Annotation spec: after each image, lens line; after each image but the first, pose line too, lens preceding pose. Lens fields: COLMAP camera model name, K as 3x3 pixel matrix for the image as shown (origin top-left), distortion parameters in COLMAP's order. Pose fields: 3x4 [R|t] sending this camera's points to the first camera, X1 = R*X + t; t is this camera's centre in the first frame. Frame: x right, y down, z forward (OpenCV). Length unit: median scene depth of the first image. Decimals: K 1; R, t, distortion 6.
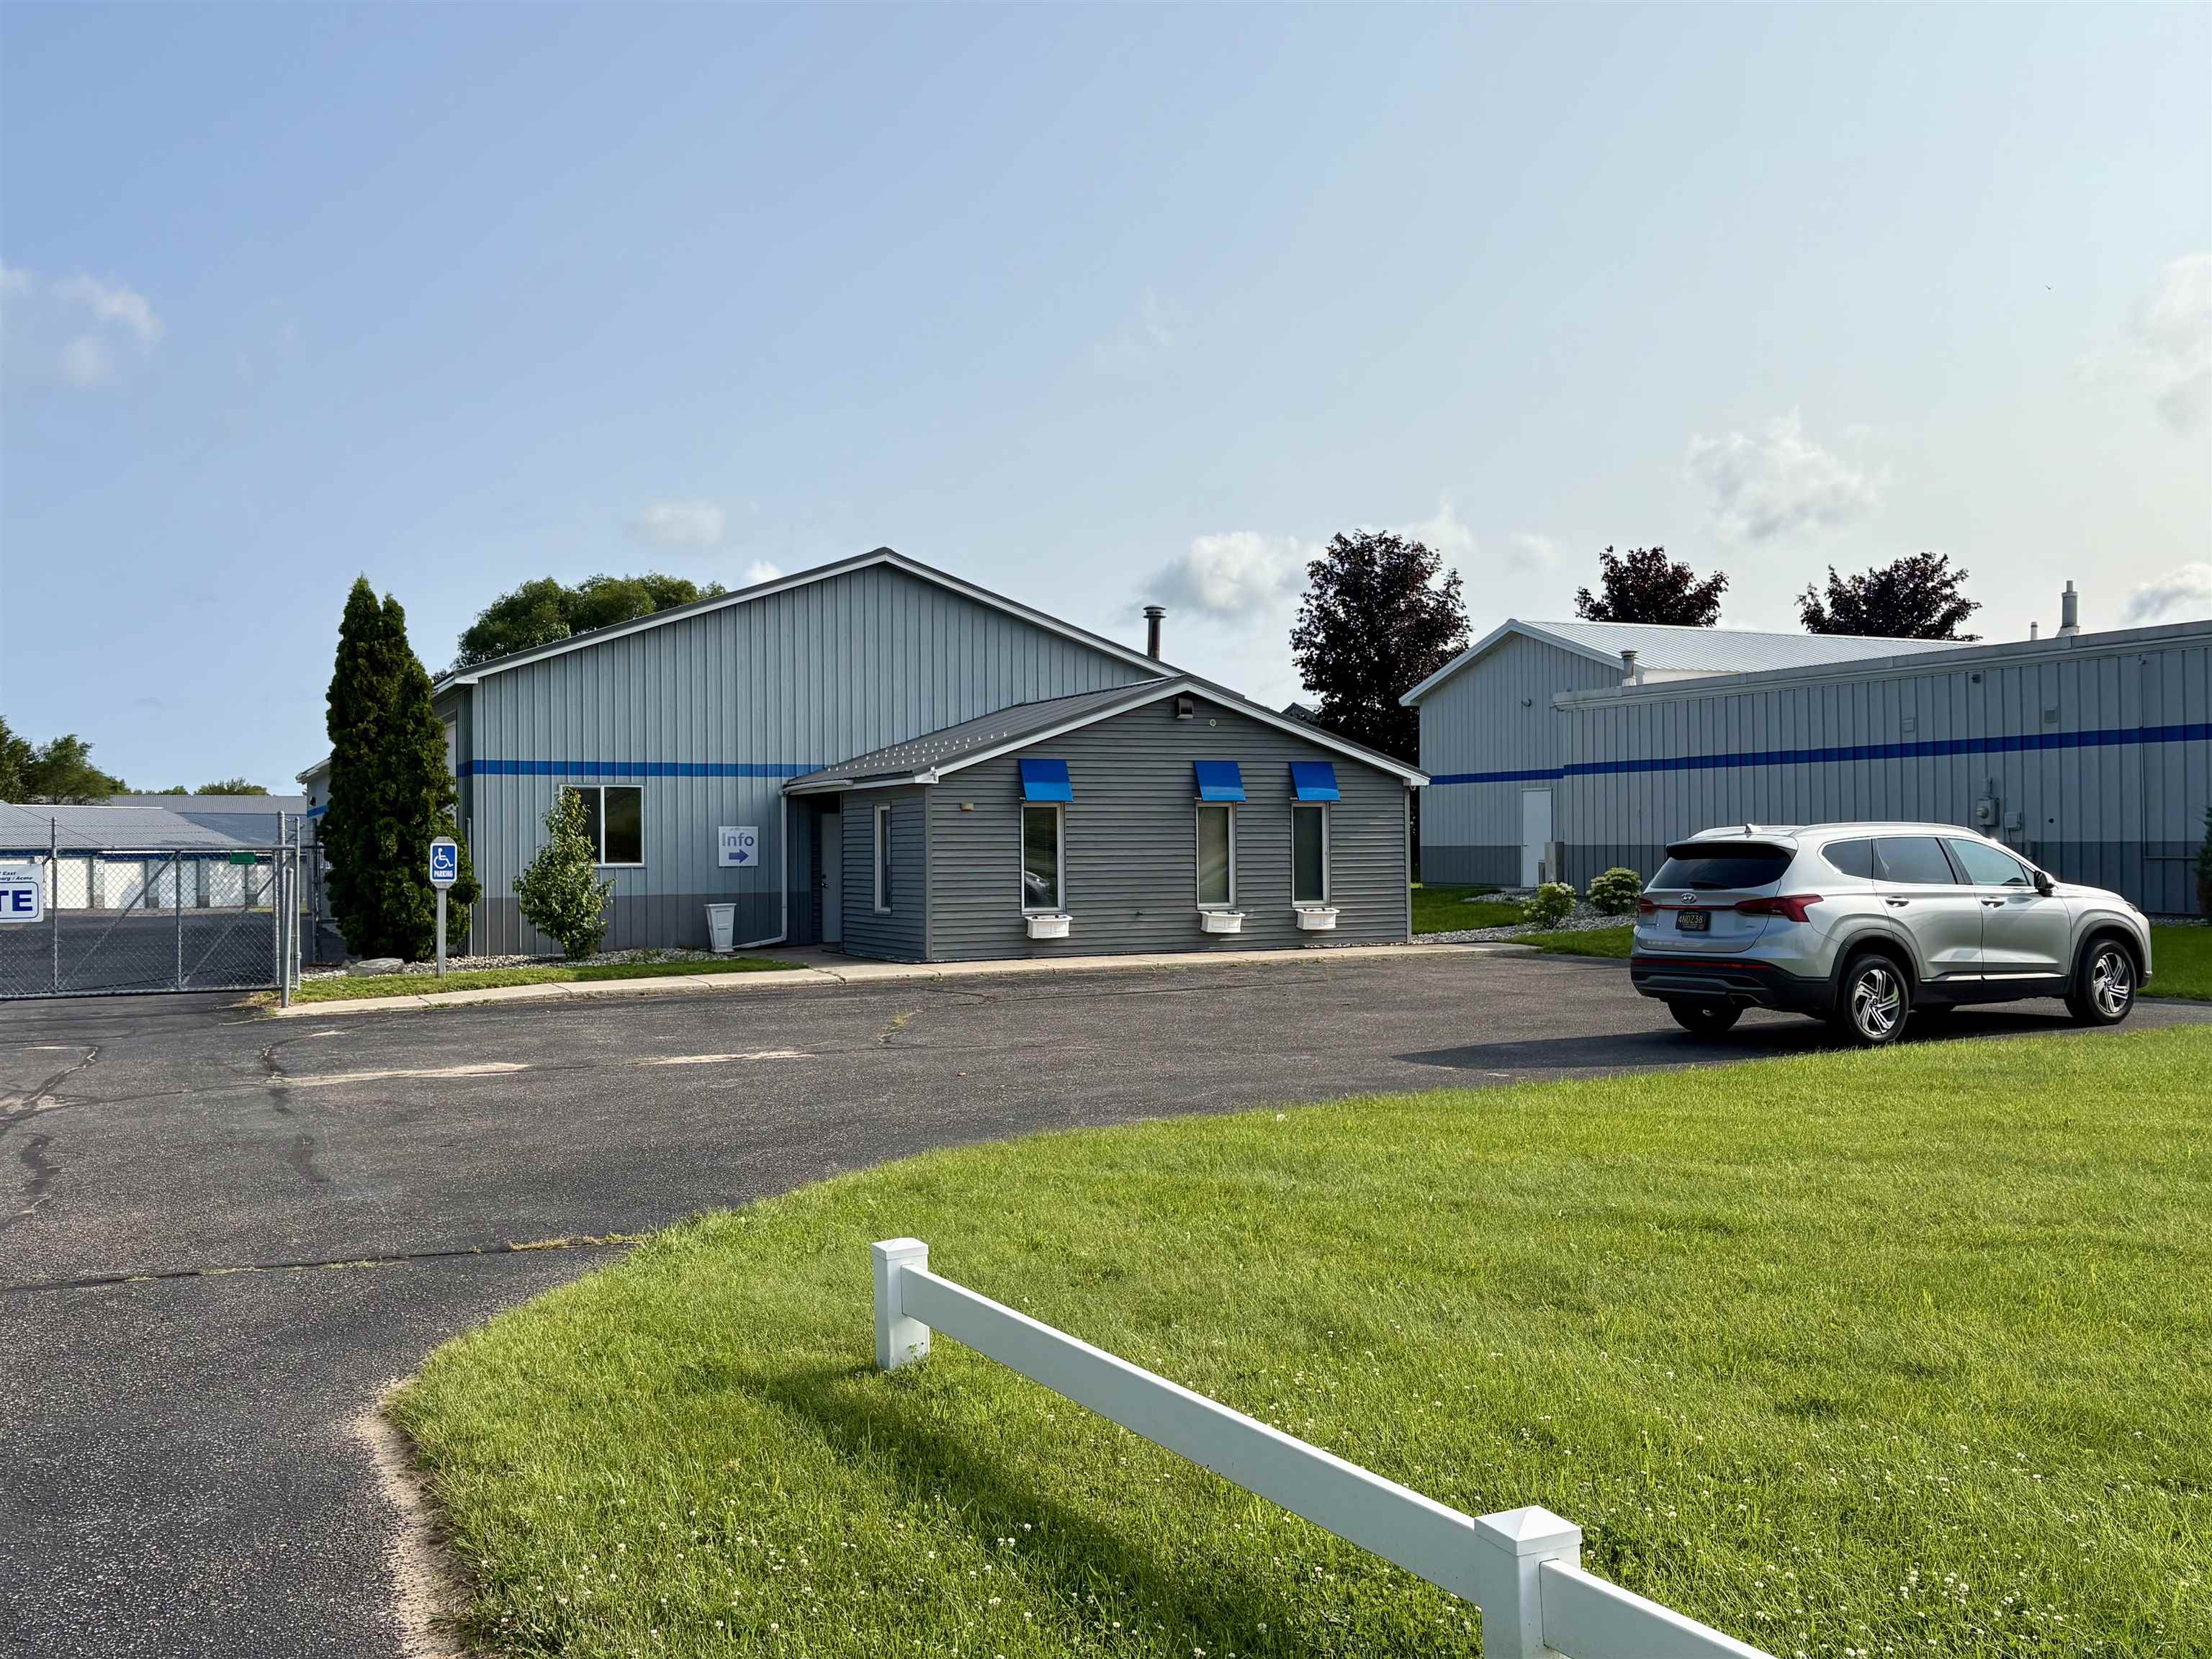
lens RADIAL K [[1940.3, 0, 1103.4], [0, 1940.3, 828.2], [0, 0, 1]] dist [0.004053, -0.000048]
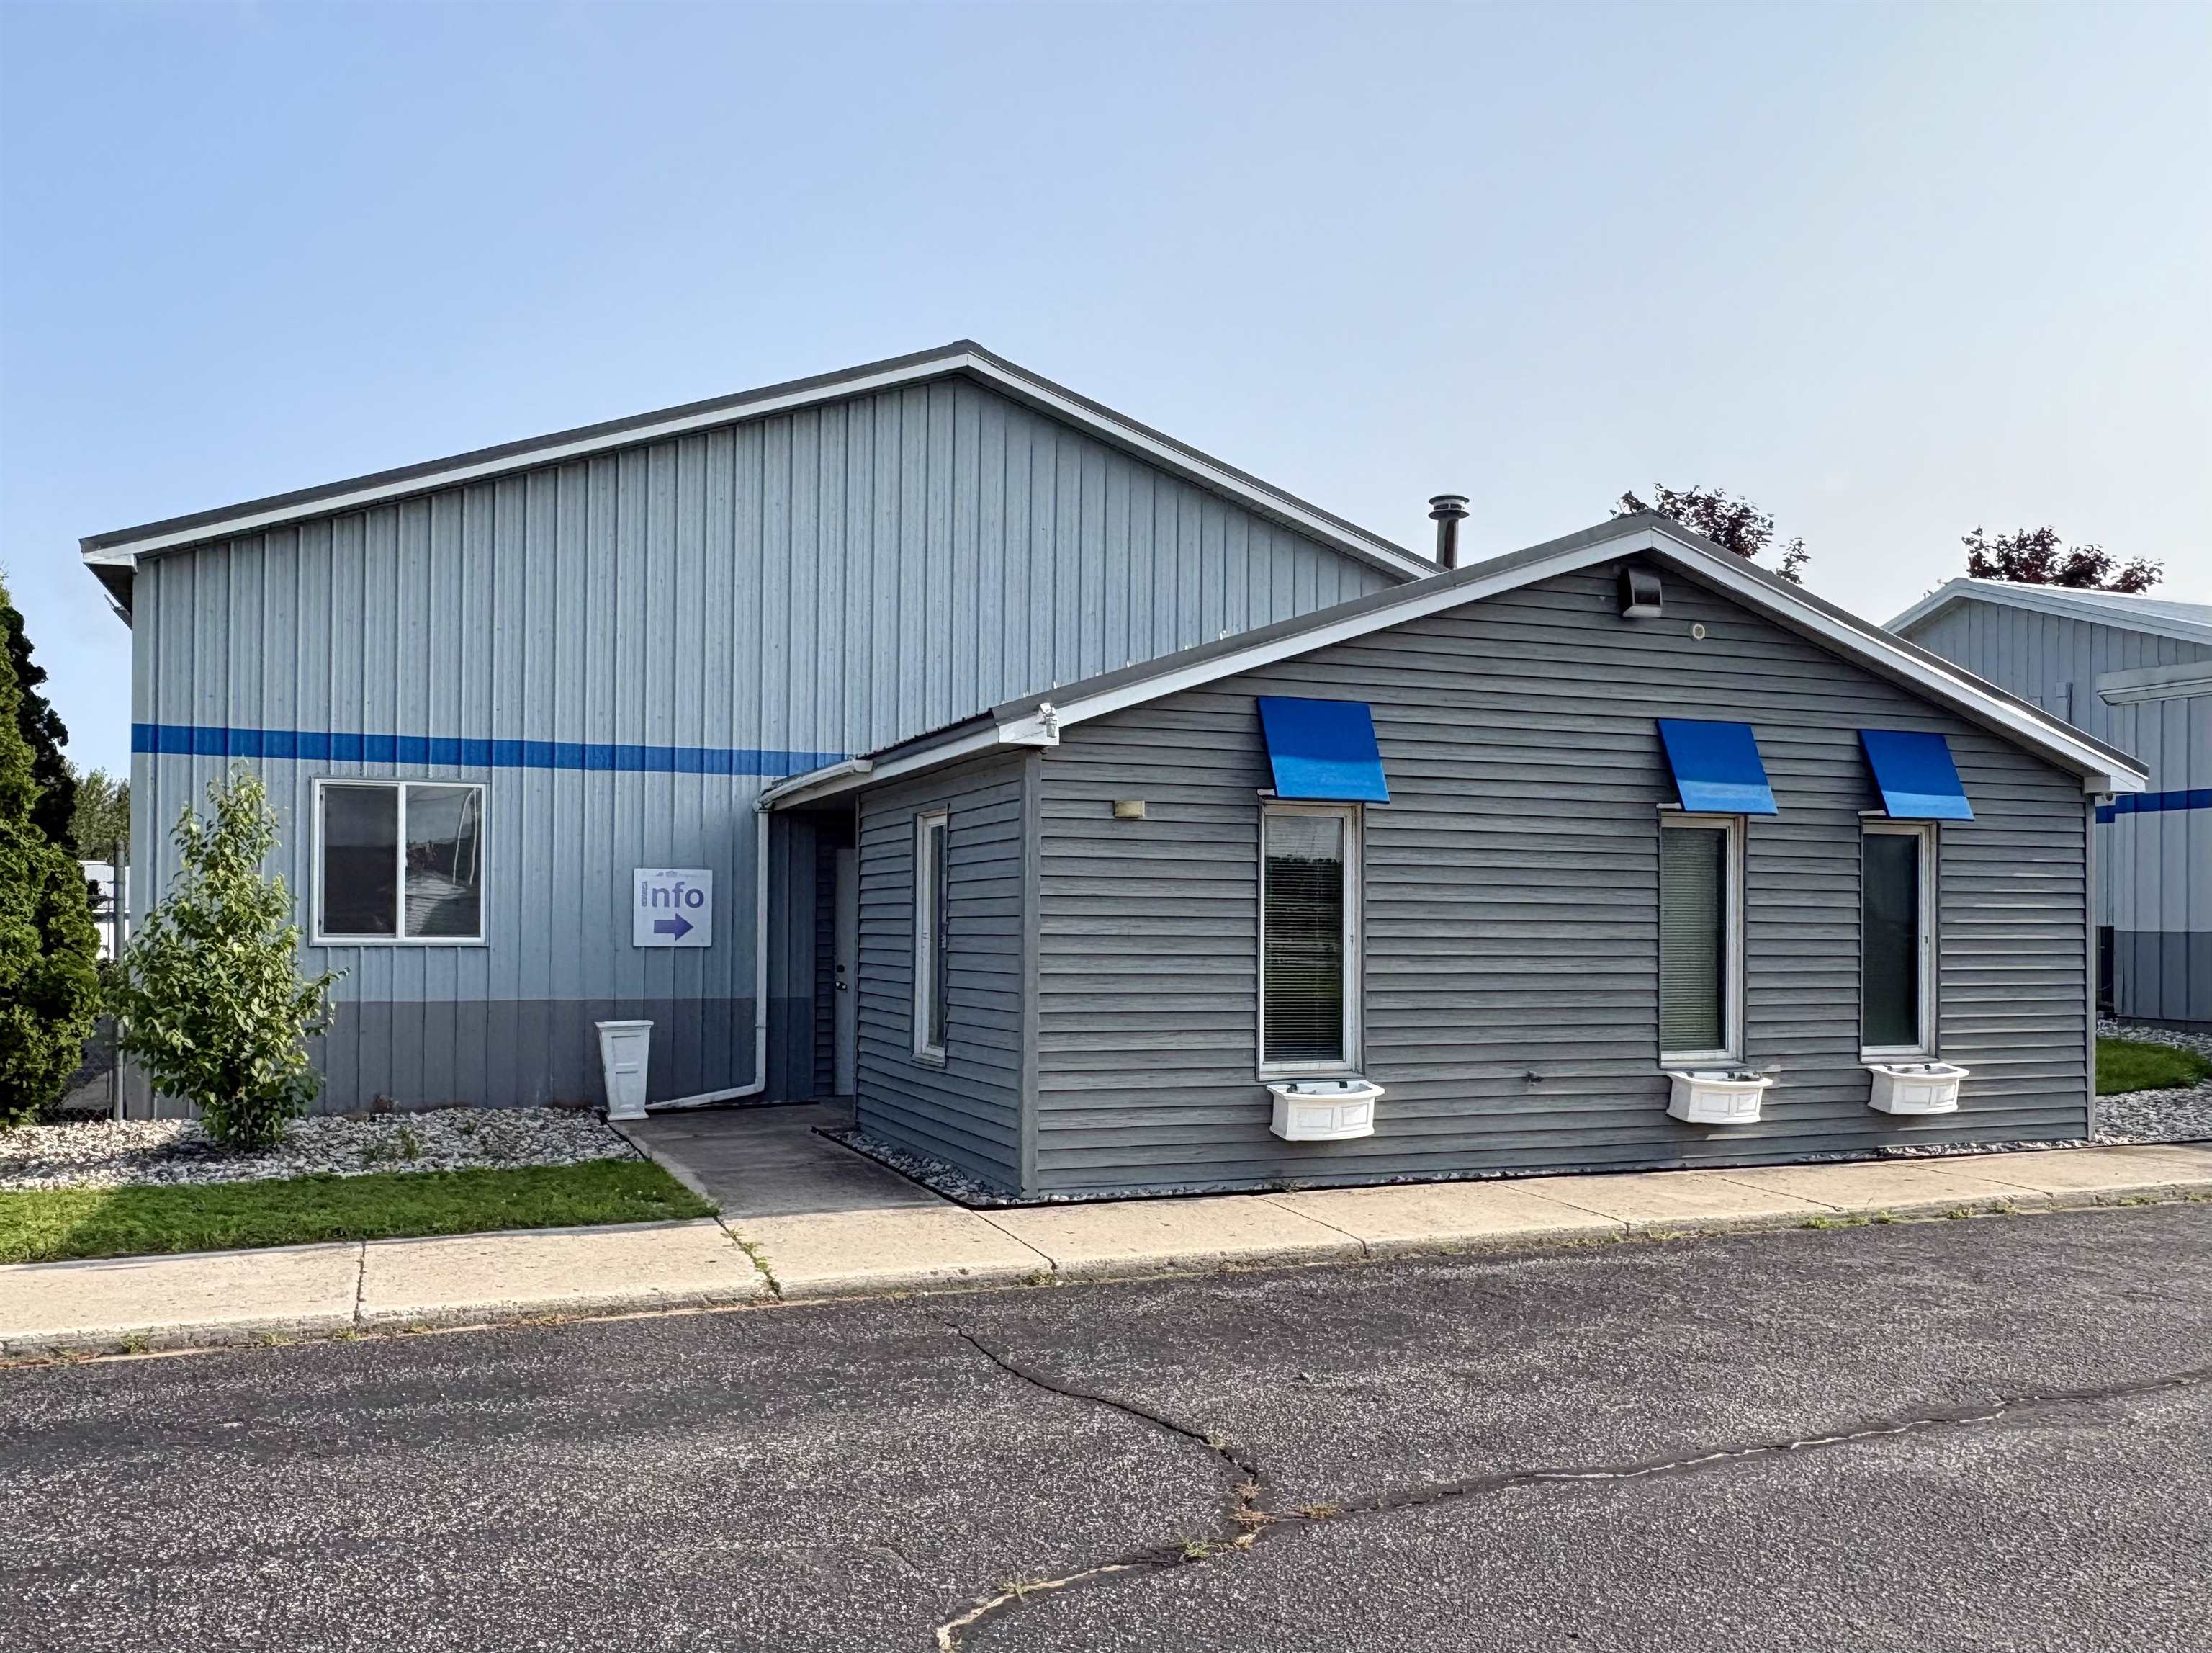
lens RADIAL K [[1778.9, 0, 1107.2], [0, 1778.9, 827.1], [0, 0, 1]] dist [-0.014290, -0.004241]
pose [[0.997949, 0.011994, -0.062879, -0.045159], [-0.014947, 0.998797, -0.046713, 0.008420], [0.062243, 0.047557, 0.996927, 0.552211]]
